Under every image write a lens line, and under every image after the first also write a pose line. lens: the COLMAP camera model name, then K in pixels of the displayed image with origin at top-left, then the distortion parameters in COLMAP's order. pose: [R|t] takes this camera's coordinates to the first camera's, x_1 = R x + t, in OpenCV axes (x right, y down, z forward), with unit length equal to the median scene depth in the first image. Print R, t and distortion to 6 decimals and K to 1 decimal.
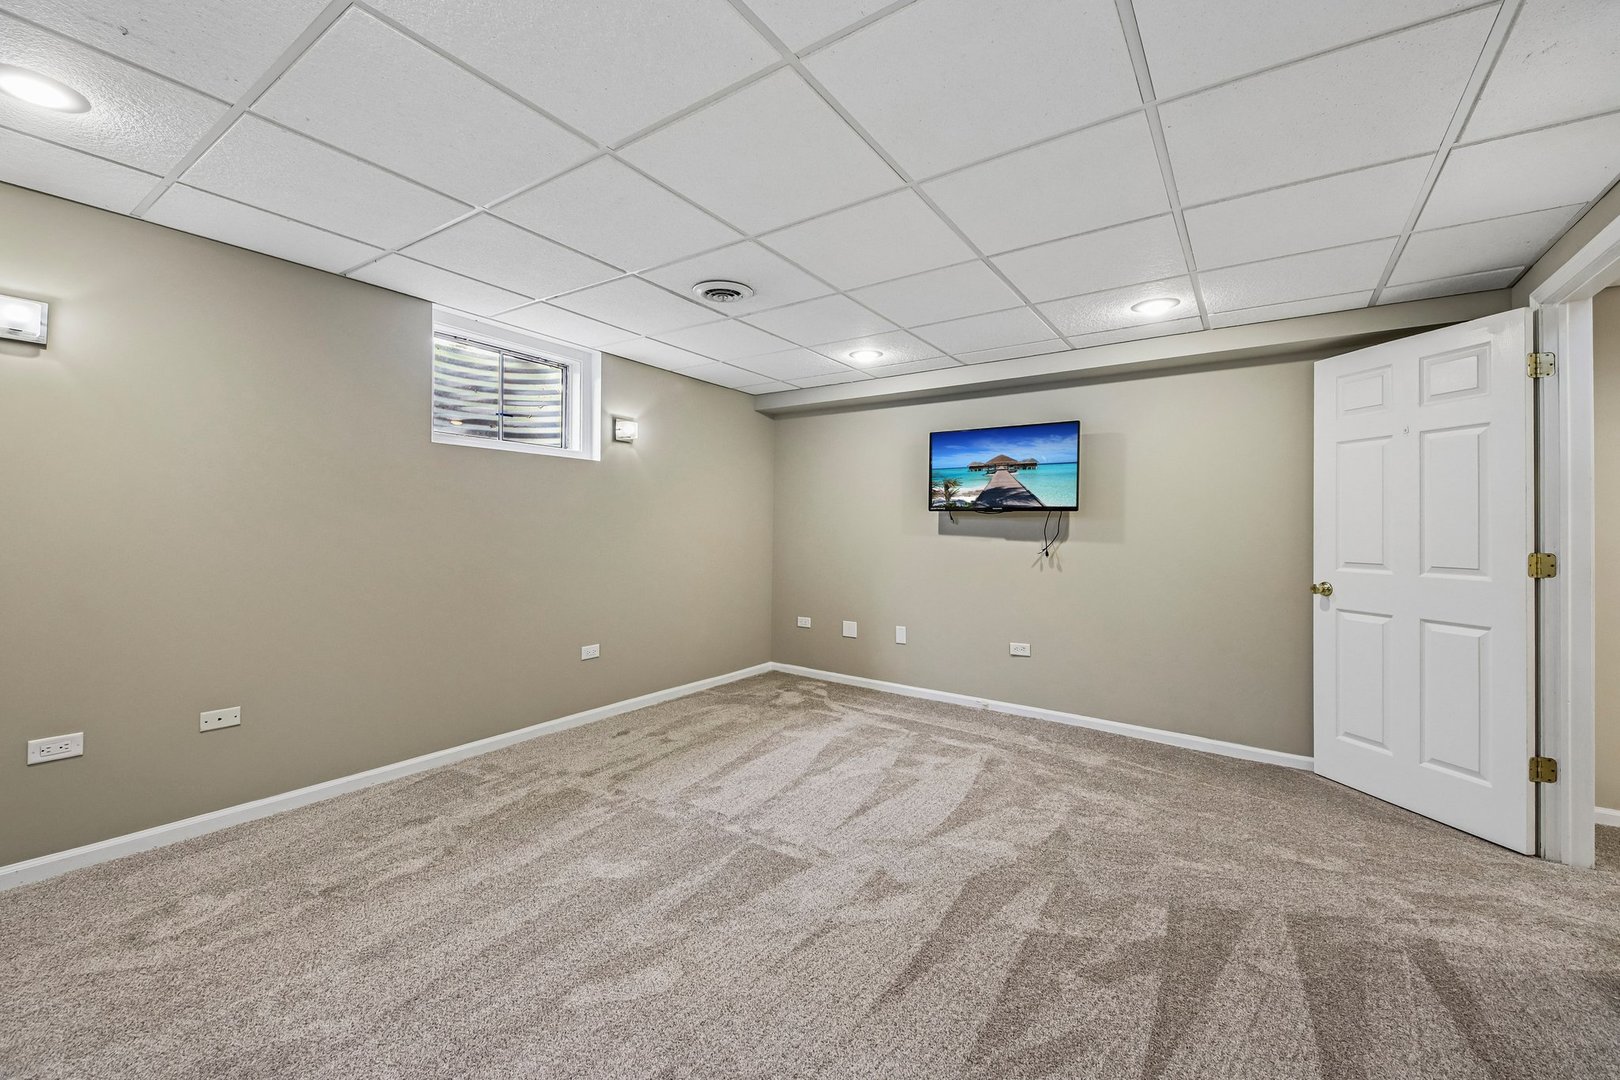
lens RADIAL K [[647.1, 0, 808.6], [0, 647.1, 522.5], [0, 0, 1]] dist [0.060092, -0.025930]
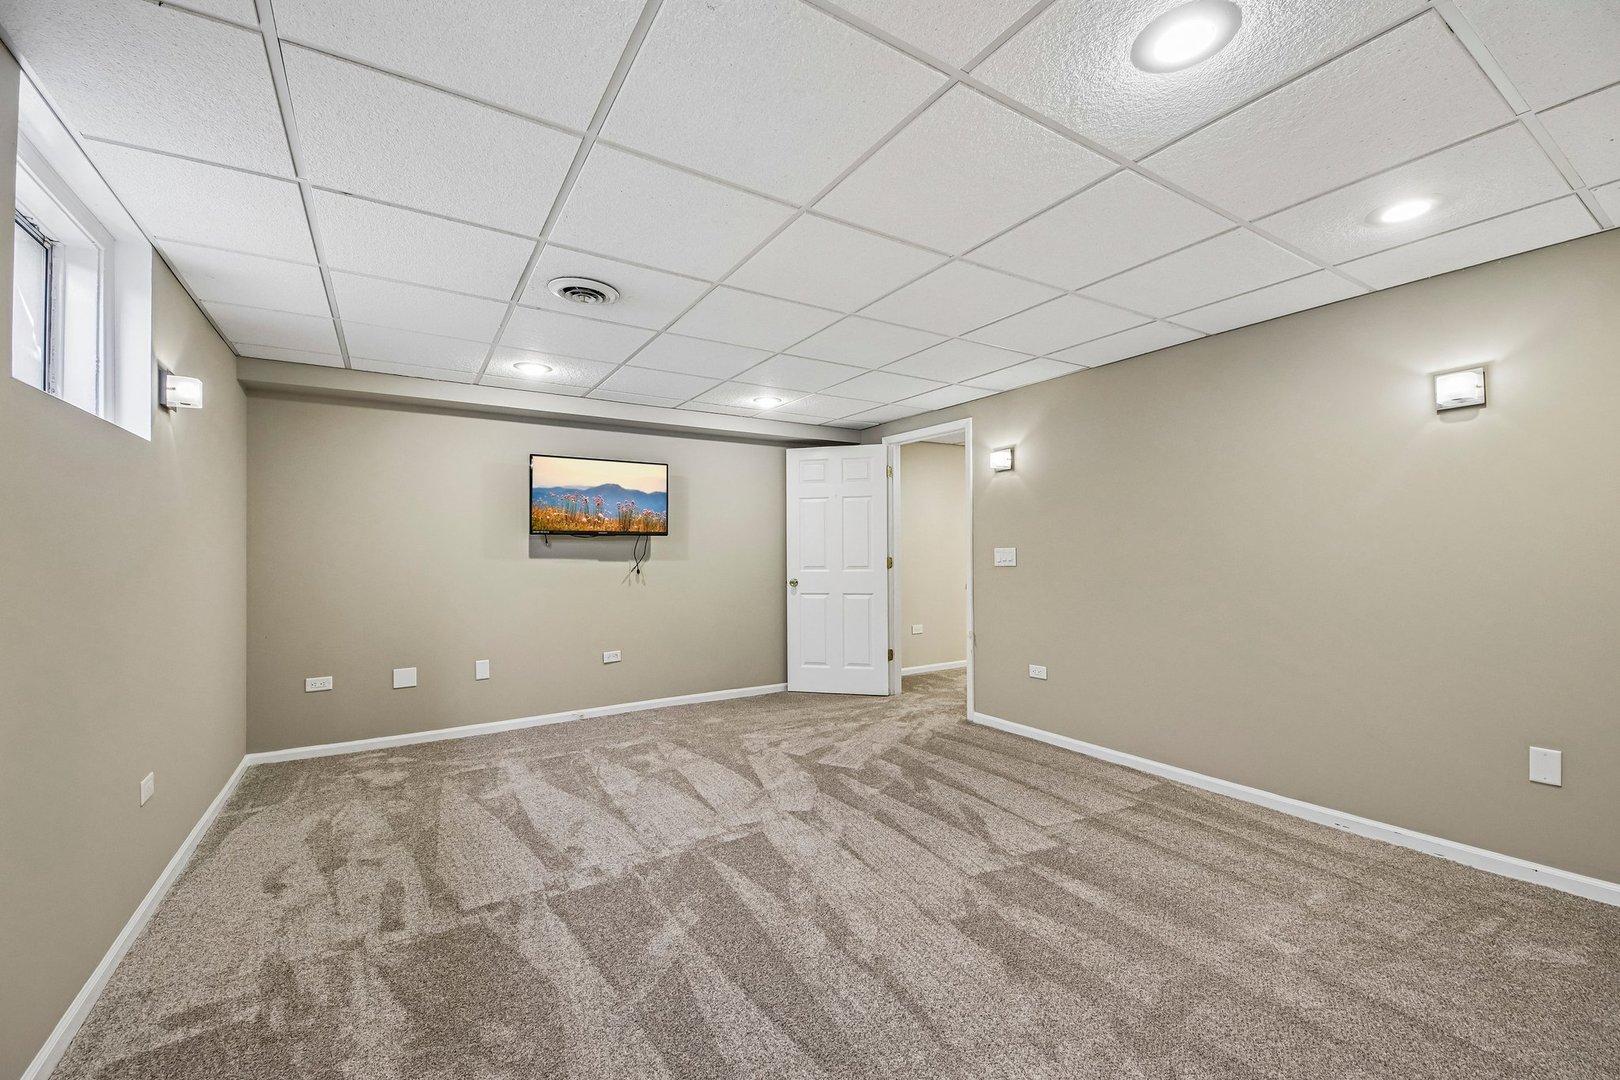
lens RADIAL K [[634.4, 0, 804.8], [0, 634.4, 549.1], [0, 0, 1]] dist [0.068144, -0.035471]
pose [[0.400604, -0.016323, 0.916106, -0.721351], [0.004647, 0.999865, 0.015784, -0.011821], [-0.916240, -0.002066, 0.400626, 0.317649]]
